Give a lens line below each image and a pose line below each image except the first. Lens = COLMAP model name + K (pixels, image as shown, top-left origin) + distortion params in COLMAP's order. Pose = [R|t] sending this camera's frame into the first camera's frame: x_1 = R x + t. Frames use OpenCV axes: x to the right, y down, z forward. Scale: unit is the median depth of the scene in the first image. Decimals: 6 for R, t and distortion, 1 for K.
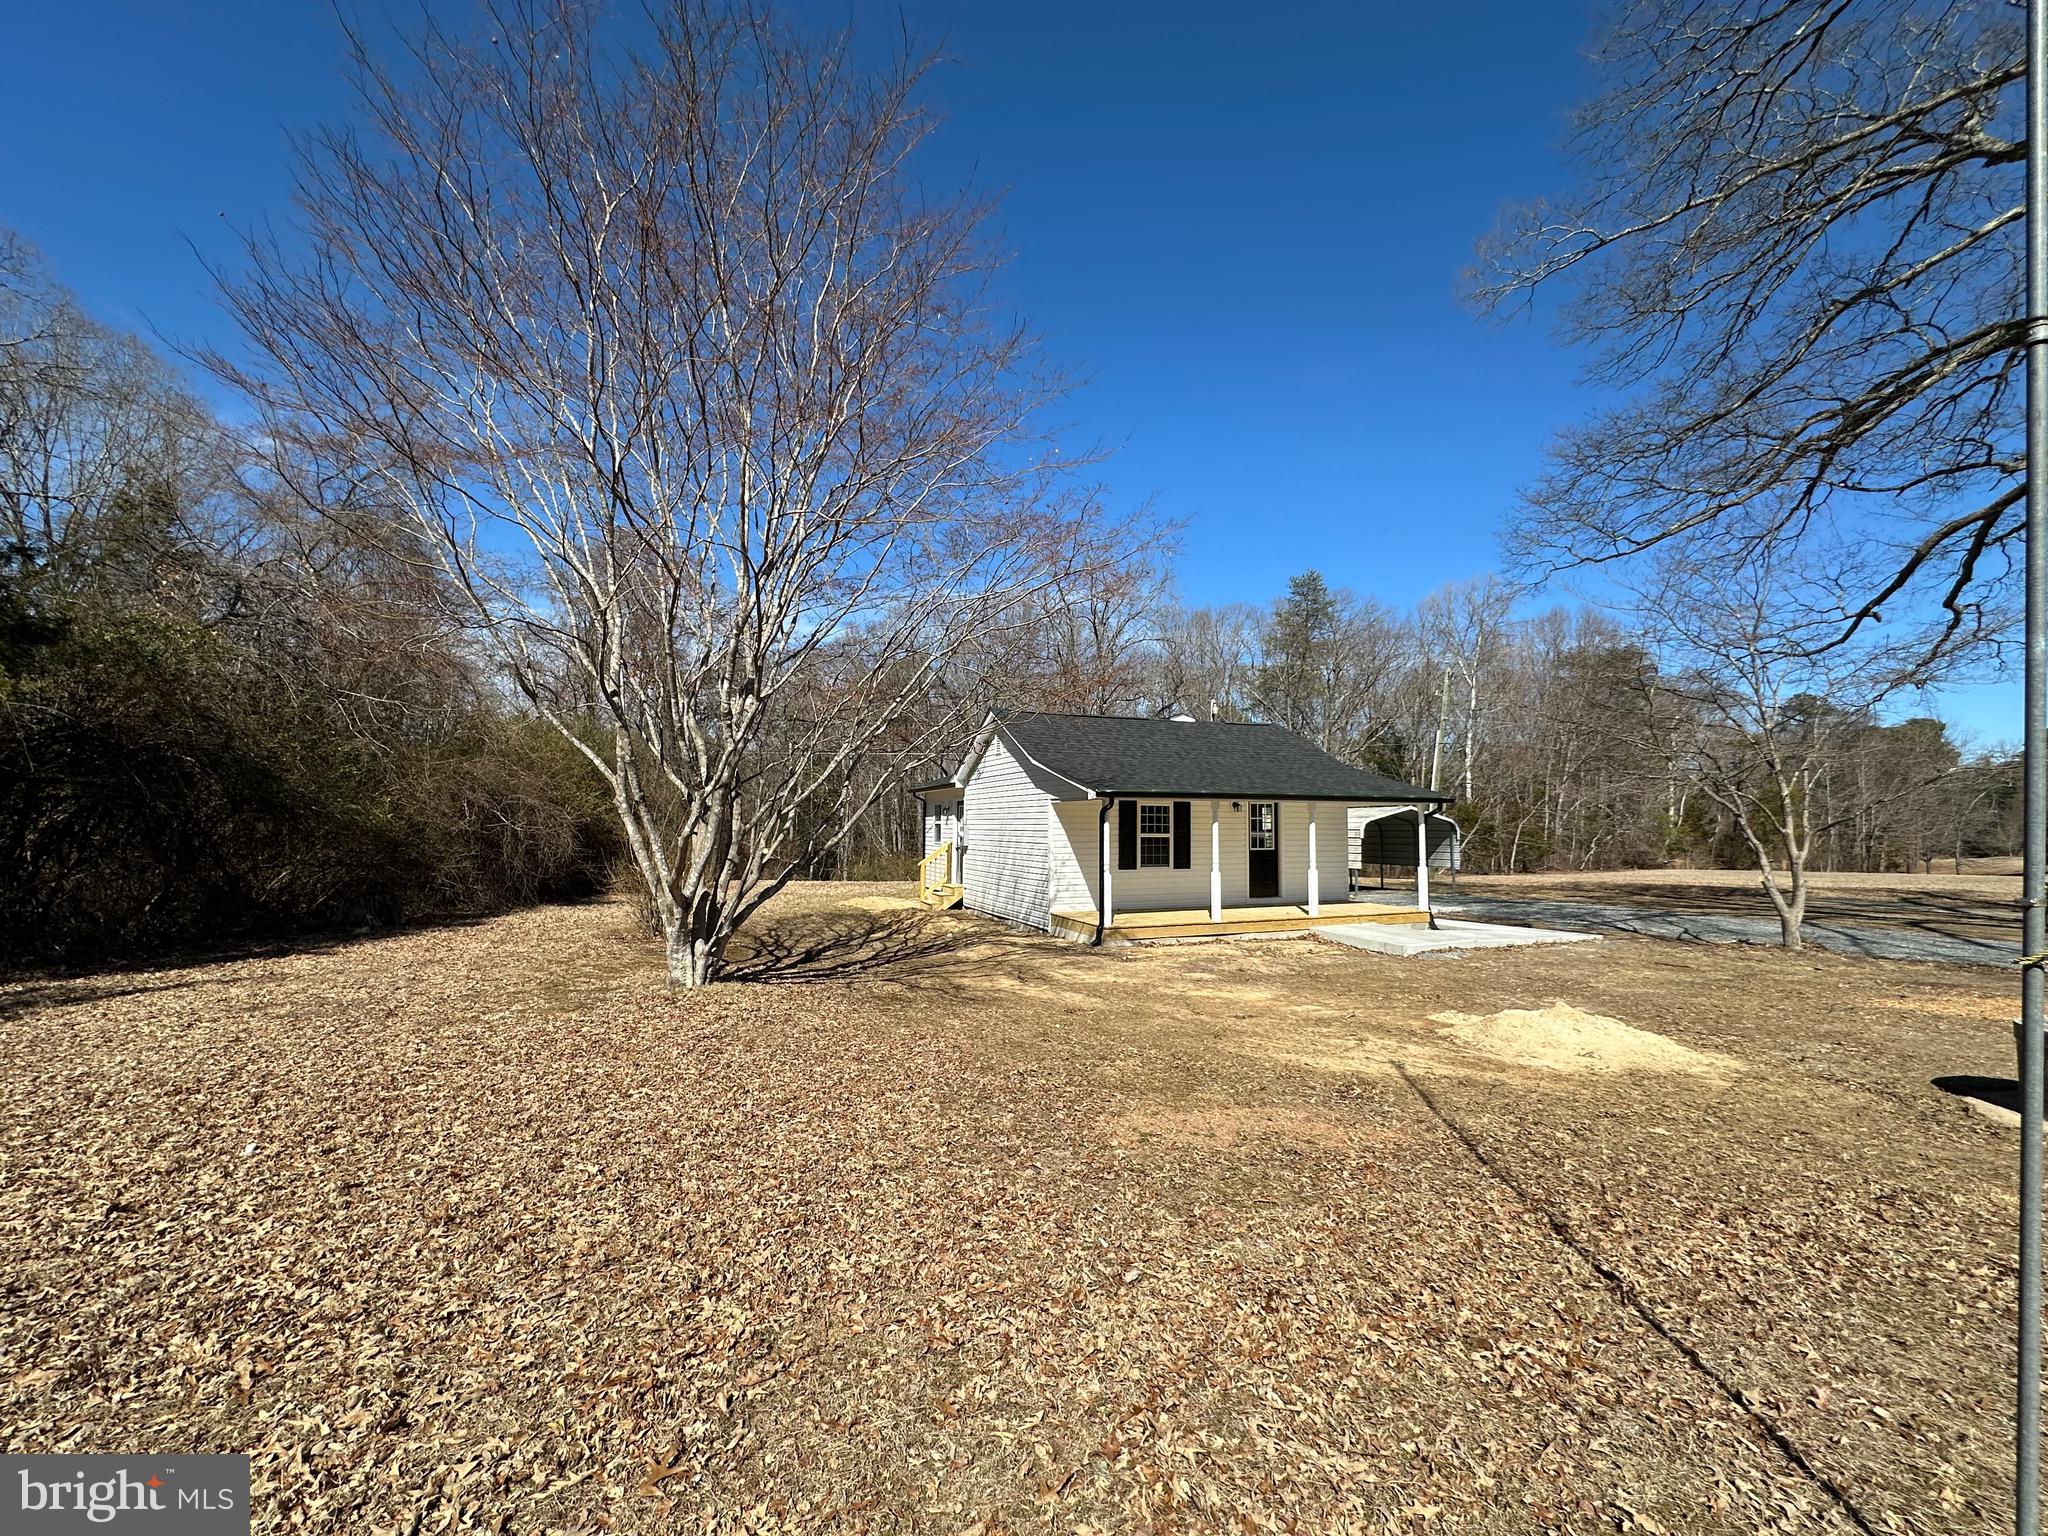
lens RADIAL K [[816.2, 0, 1030.1], [0, 816.2, 781.9], [0, 0, 1]] dist [-0.001862, -0.000624]
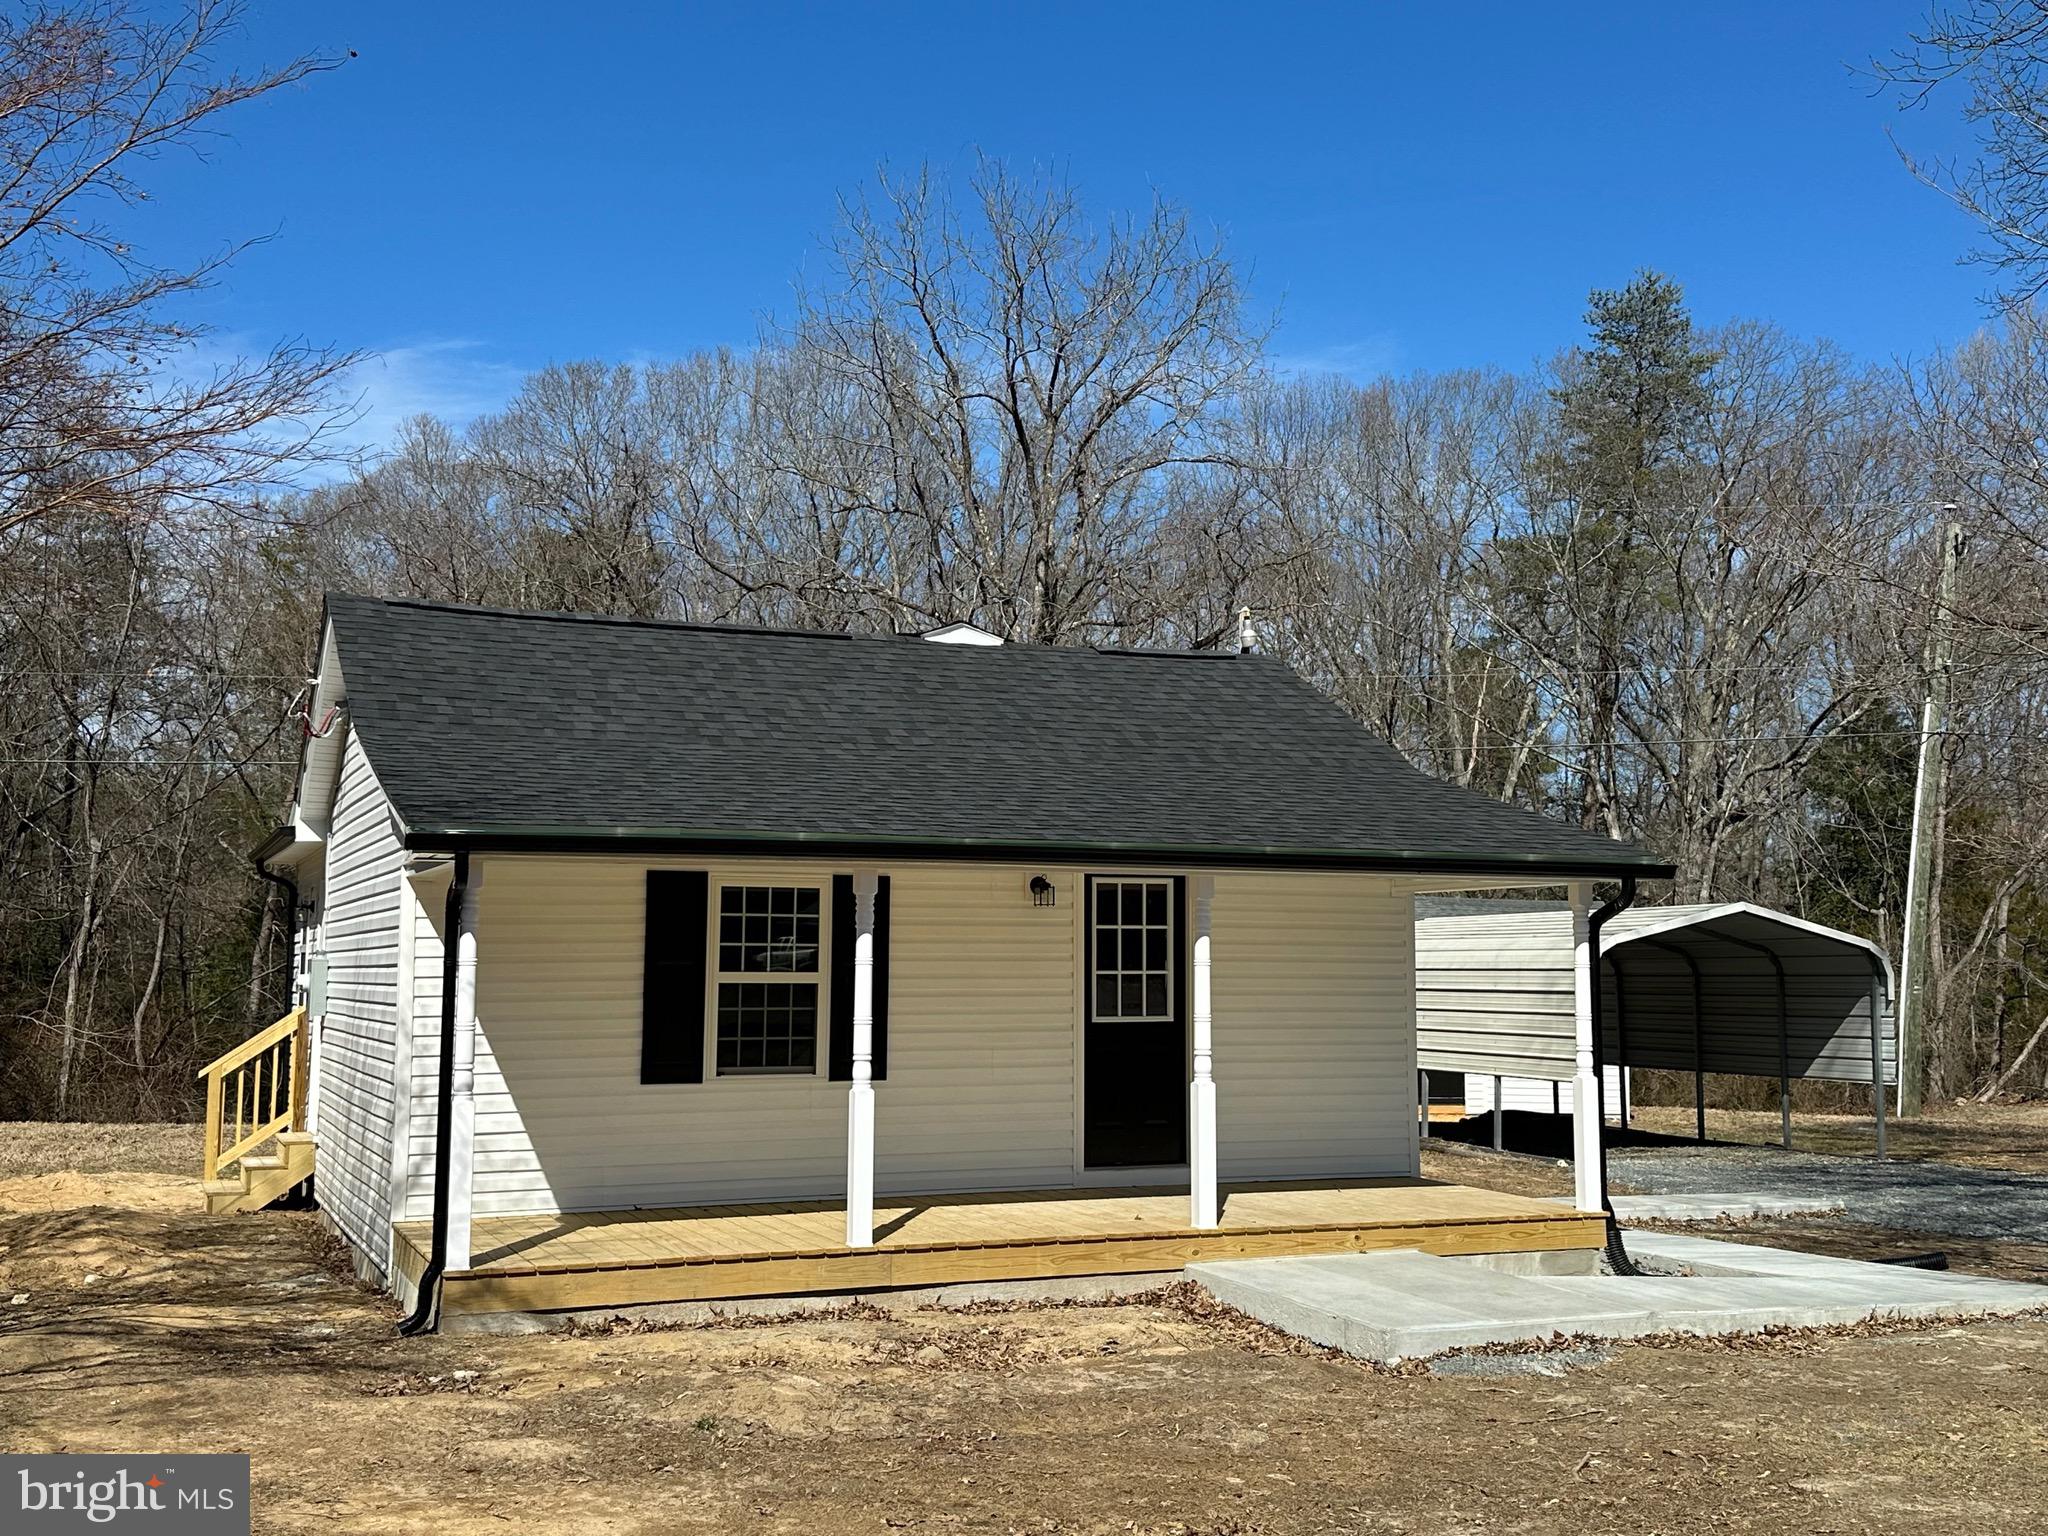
lens RADIAL K [[2164.6, 0, 1021.3], [0, 2164.6, 757.1], [0, 0, 1]] dist [0.107827, 0.000000]
pose [[0.999786, 0.000113, 0.020674, 0.234427], [0.000810, 0.999004, -0.044603, 0.016238], [-0.020658, 0.044610, 0.998791, 0.126763]]
